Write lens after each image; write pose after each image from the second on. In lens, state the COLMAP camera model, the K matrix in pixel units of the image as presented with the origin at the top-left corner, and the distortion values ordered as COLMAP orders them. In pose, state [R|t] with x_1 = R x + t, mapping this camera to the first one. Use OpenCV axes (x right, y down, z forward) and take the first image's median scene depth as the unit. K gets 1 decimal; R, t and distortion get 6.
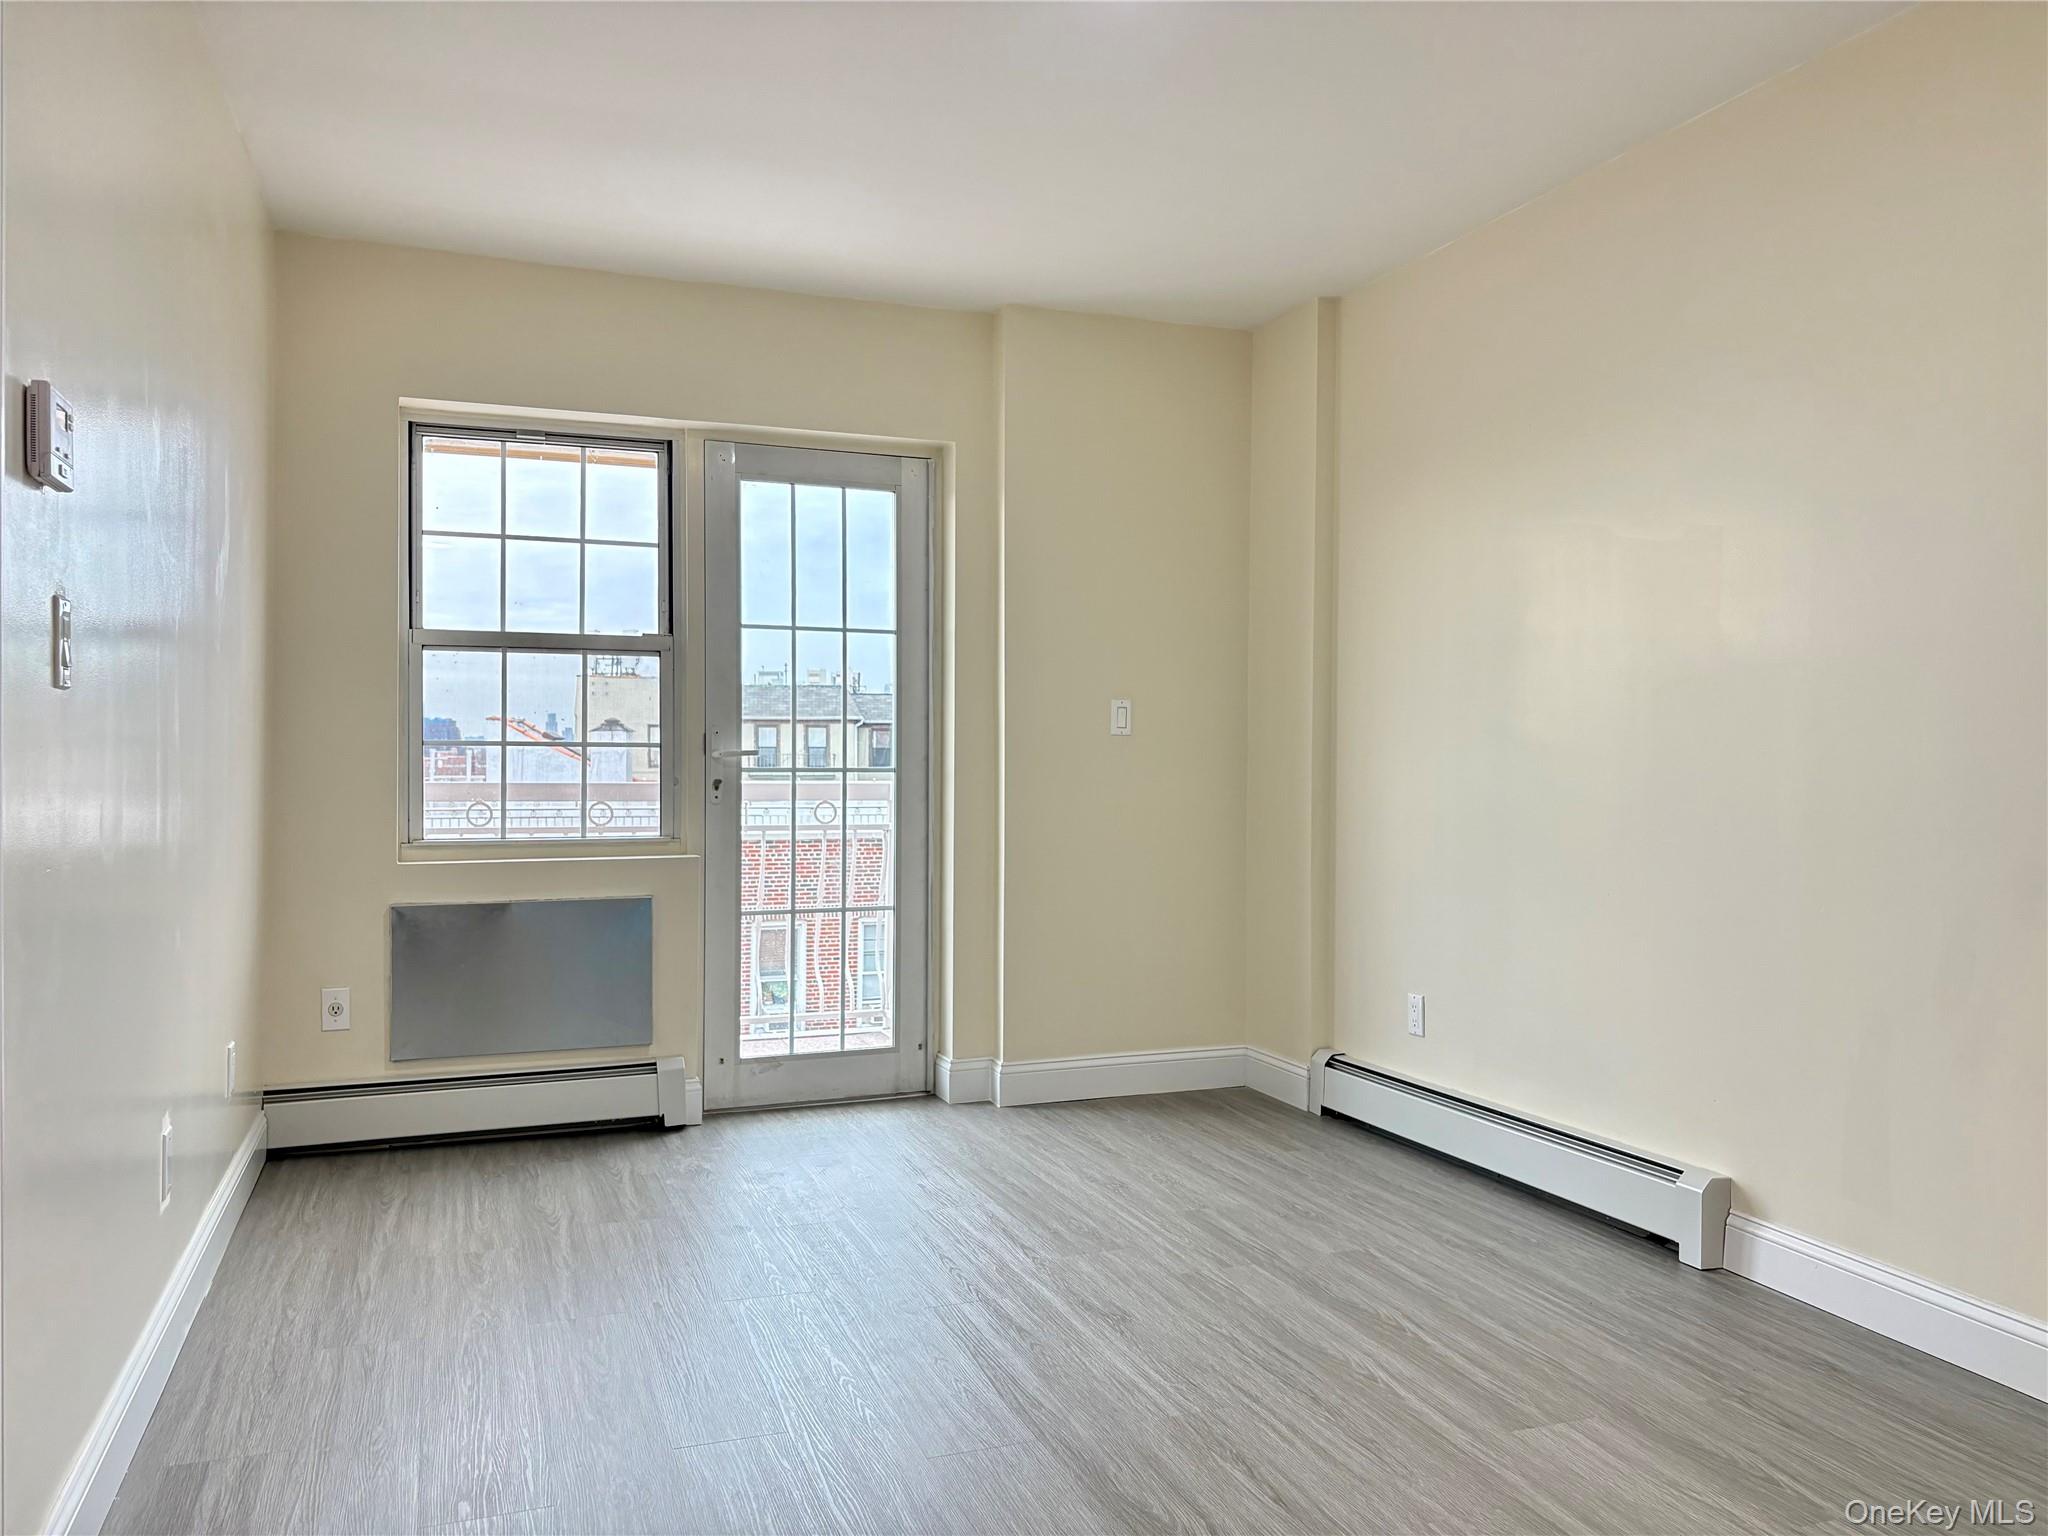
lens RADIAL K [[1555.5, 0, 1024.0], [0, 1555.5, 768.0], [0, 0, 1]] dist [0.013463, 0.000324]
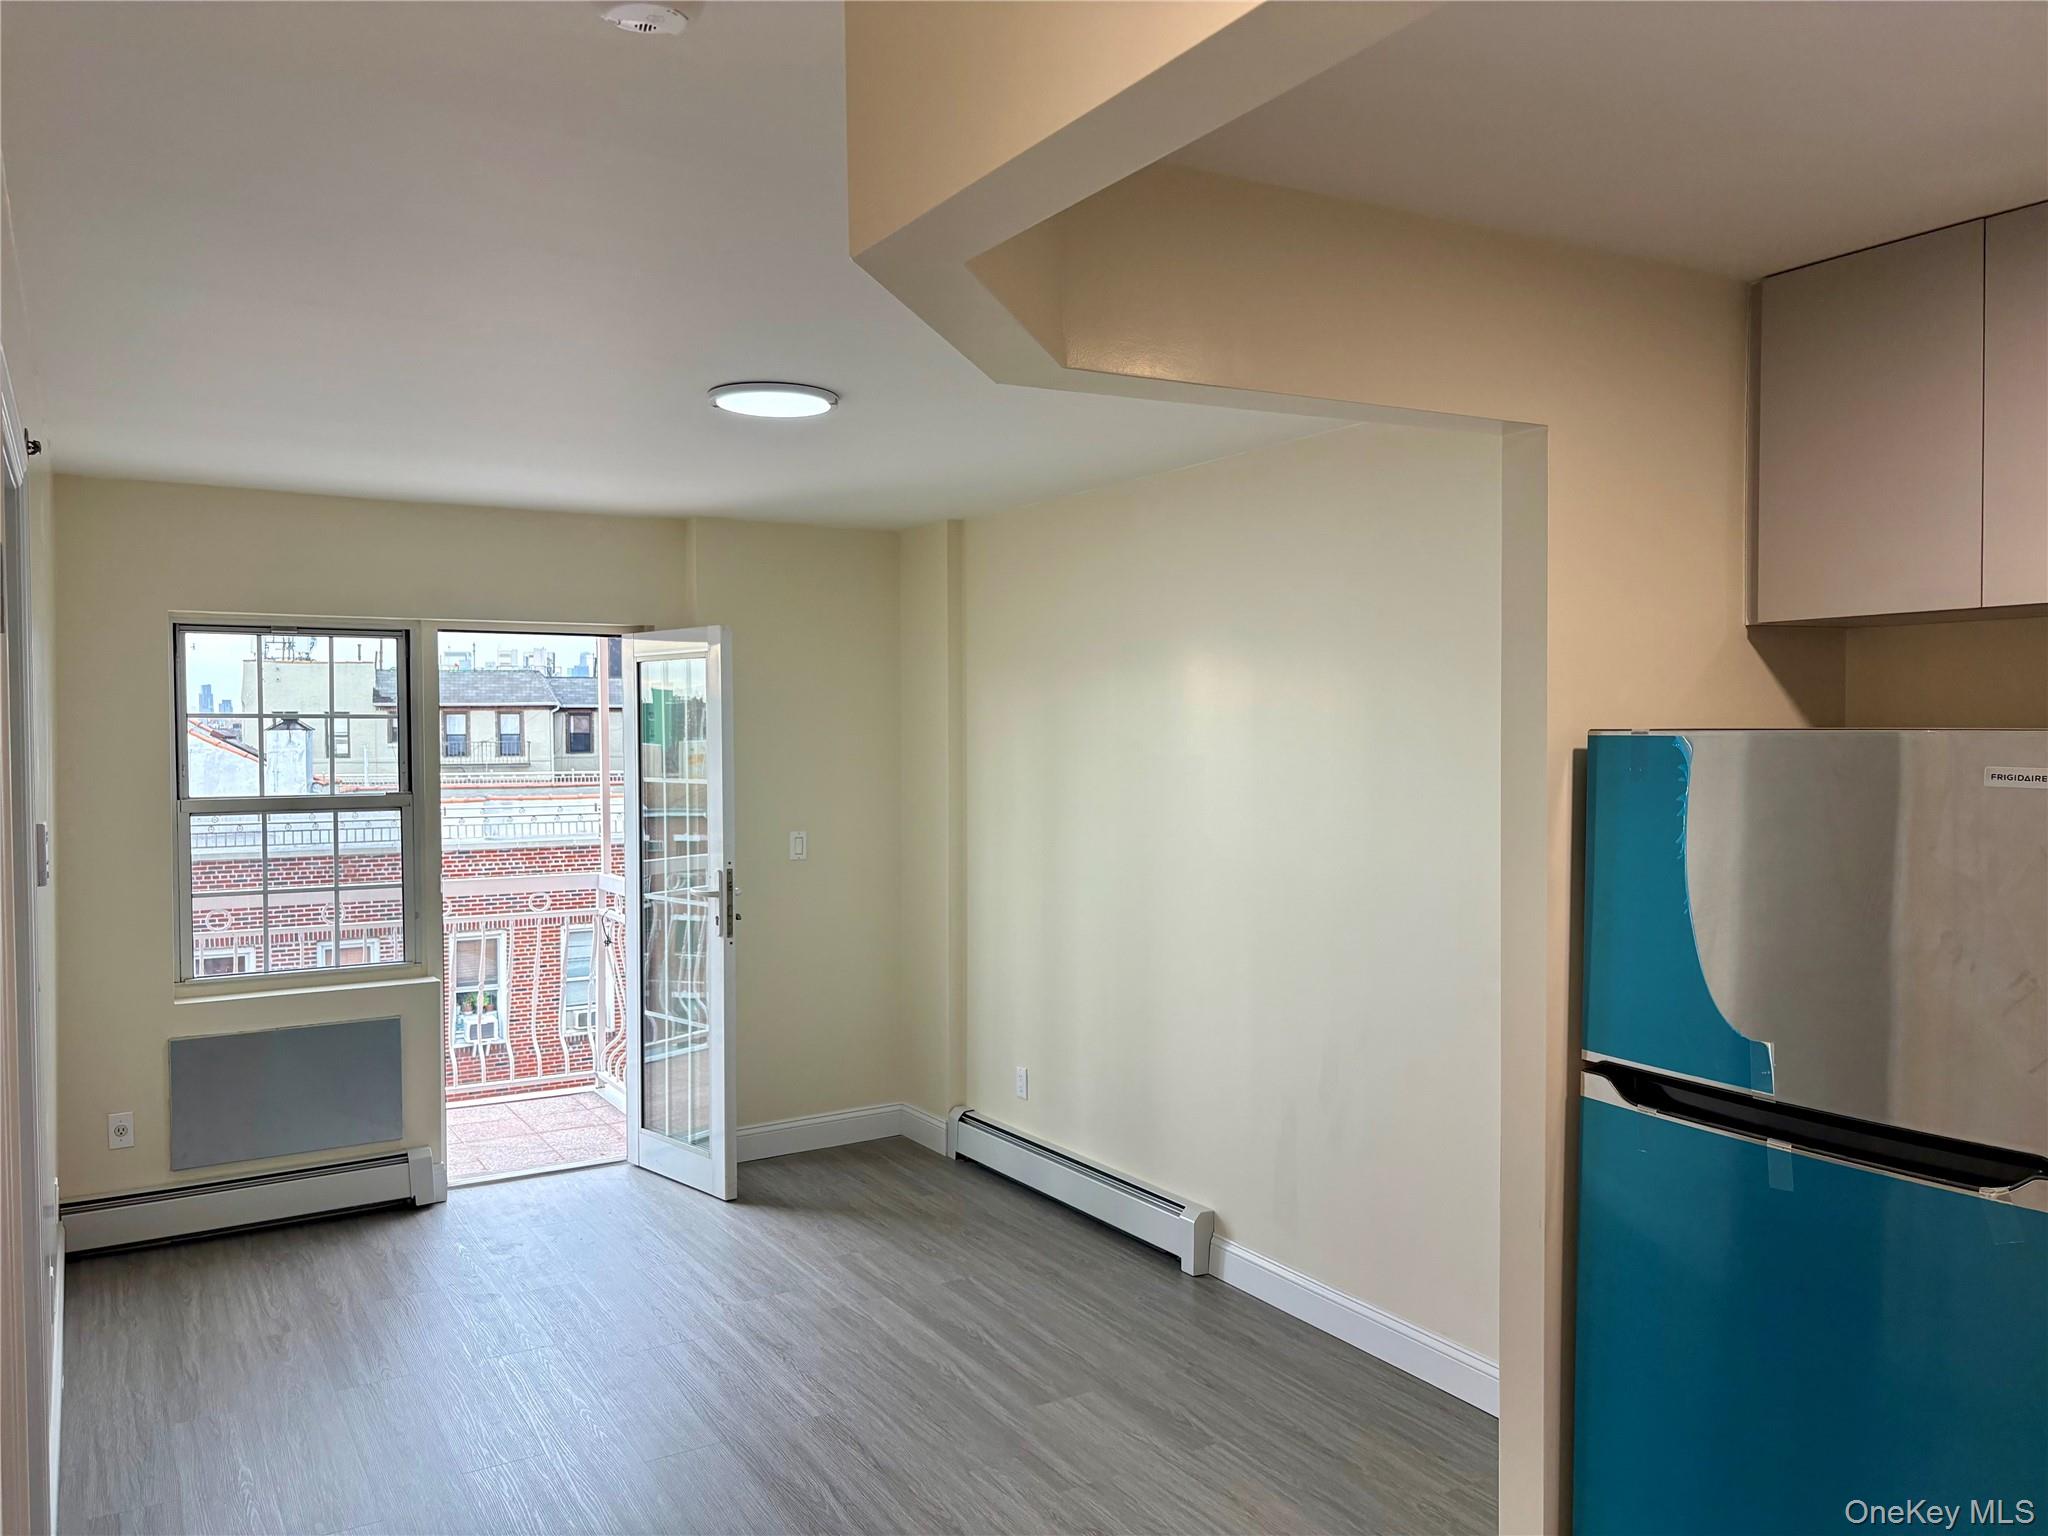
lens RADIAL K [[1558.1, 0, 1024.0], [0, 1558.1, 768.0], [0, 0, 1]] dist [-0.016636, 0.065217]
pose [[0.982413, -0.014526, 0.186154, 0.018234], [0.011069, 0.999747, 0.019598, -0.173288], [-0.186391, -0.017193, 0.982325, -0.365664]]
